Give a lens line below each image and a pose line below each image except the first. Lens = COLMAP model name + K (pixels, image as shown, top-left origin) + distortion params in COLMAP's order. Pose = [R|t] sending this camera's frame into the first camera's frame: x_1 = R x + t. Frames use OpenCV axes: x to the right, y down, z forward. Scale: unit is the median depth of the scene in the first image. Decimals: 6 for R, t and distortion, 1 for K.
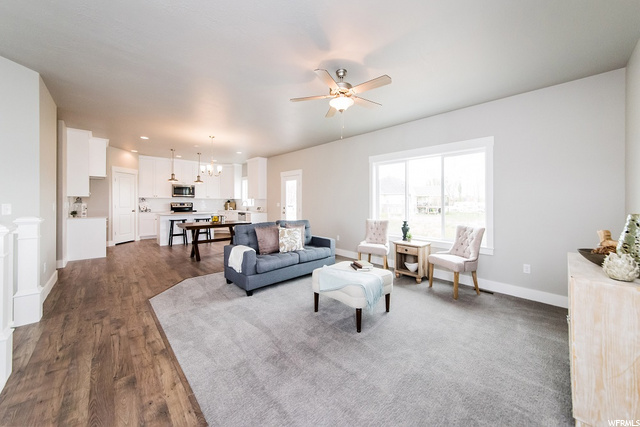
lens RADIAL K [[229.5, 0, 322.7], [0, 229.5, 201.5], [0, 0, 1]] dist [-0.001445, 0.000162]
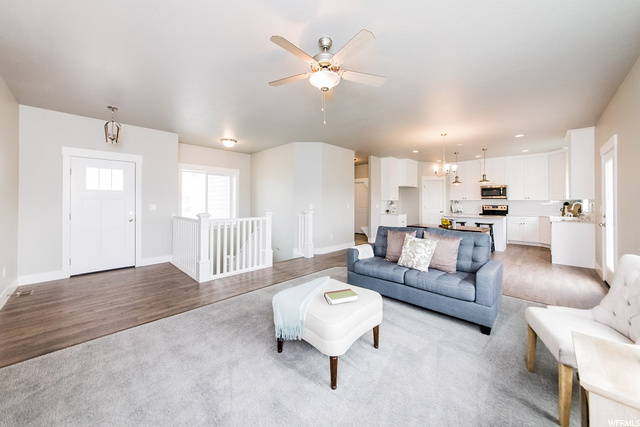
lens RADIAL K [[229.5, 0, 322.7], [0, 229.5, 201.5], [0, 0, 1]] dist [-0.001445, 0.000162]
pose [[0.036901, -0.013099, -0.999233, 0.620363], [-0.000954, 0.999913, -0.013143, 0.008634], [0.999318, 0.001439, 0.036885, 0.681986]]
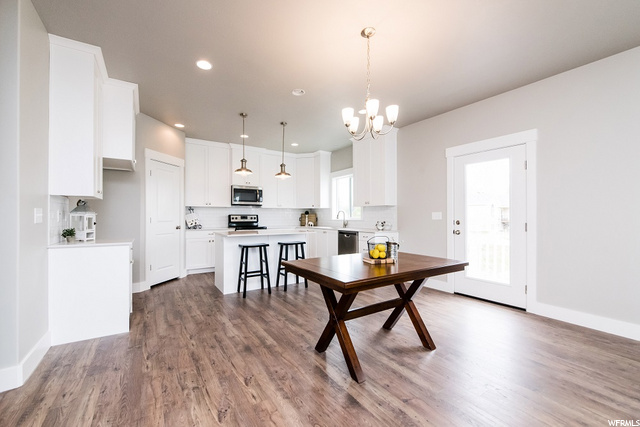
lens RADIAL K [[251.6, 0, 305.3], [0, 251.6, 214.7], [0, 0, 1]] dist [0.000092, 0.000000]
pose [[0.978675, -0.007619, -0.205274, -0.716128], [0.006306, 0.999955, -0.007052, 0.026486], [0.205318, 0.005607, 0.978679, 0.834590]]
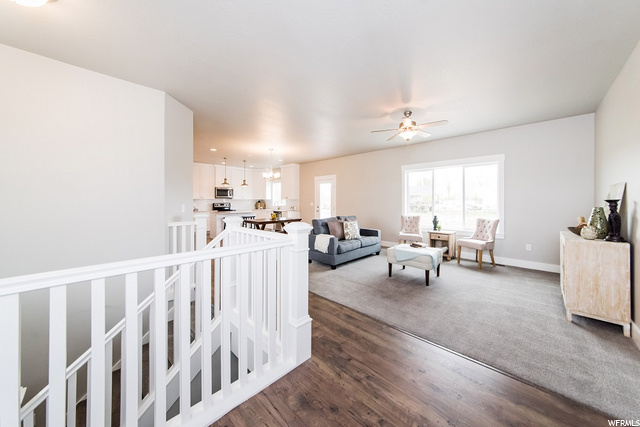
lens RADIAL K [[223.9, 0, 320.7], [0, 223.9, 203.2], [0, 0, 1]] dist [-0.001433, -0.000195]
pose [[0.999619, -0.007461, 0.026587, -0.358259], [0.007195, 0.999923, 0.010105, -0.005256], [-0.026660, -0.009910, 0.999595, -0.290736]]
